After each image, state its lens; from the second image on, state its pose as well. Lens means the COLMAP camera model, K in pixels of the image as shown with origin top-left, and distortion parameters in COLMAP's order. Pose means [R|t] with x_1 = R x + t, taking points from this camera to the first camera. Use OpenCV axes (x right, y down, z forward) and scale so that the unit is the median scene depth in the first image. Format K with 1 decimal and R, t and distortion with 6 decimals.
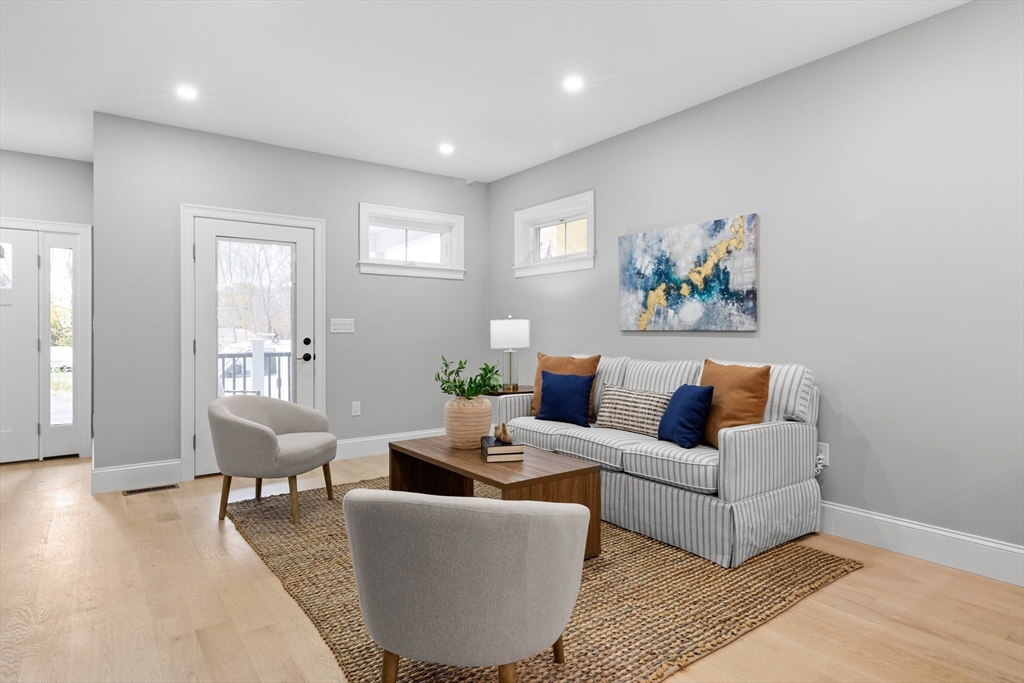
lens RADIAL K [[574.5, 0, 517.0], [0, 574.5, 332.3], [0, 0, 1]] dist [0.001093, -0.000019]
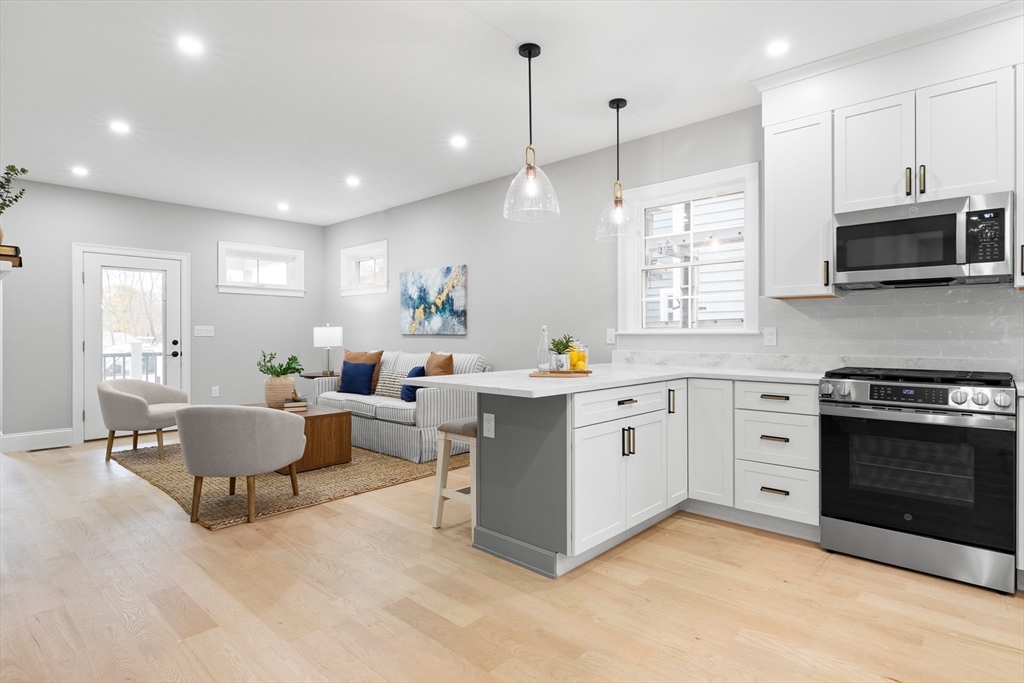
lens RADIAL K [[535.4, 0, 517.4], [0, 535.4, 335.6], [0, 0, 1]] dist [-0.002286, -0.000540]
pose [[0.981643, -0.001249, 0.190725, 0.232857], [0.001285, 0.999999, -0.000062, 0.000388], [-0.190724, 0.000306, 0.981644, -0.493544]]
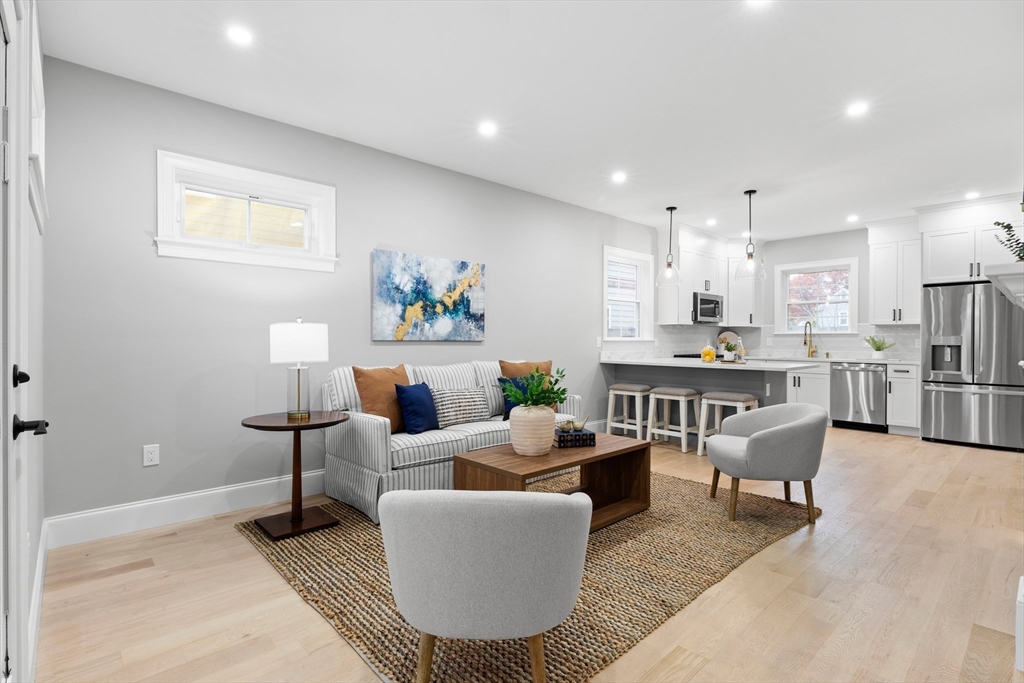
lens RADIAL K [[502.9, 0, 511.7], [0, 502.9, 336.1], [0, 0, 1]] dist [0.001827, 0.000088]
pose [[-0.105476, -0.003314, 0.994416, -0.812188], [-0.009490, 0.999952, 0.002326, -0.016721], [-0.994377, -0.009192, -0.105502, 0.934429]]
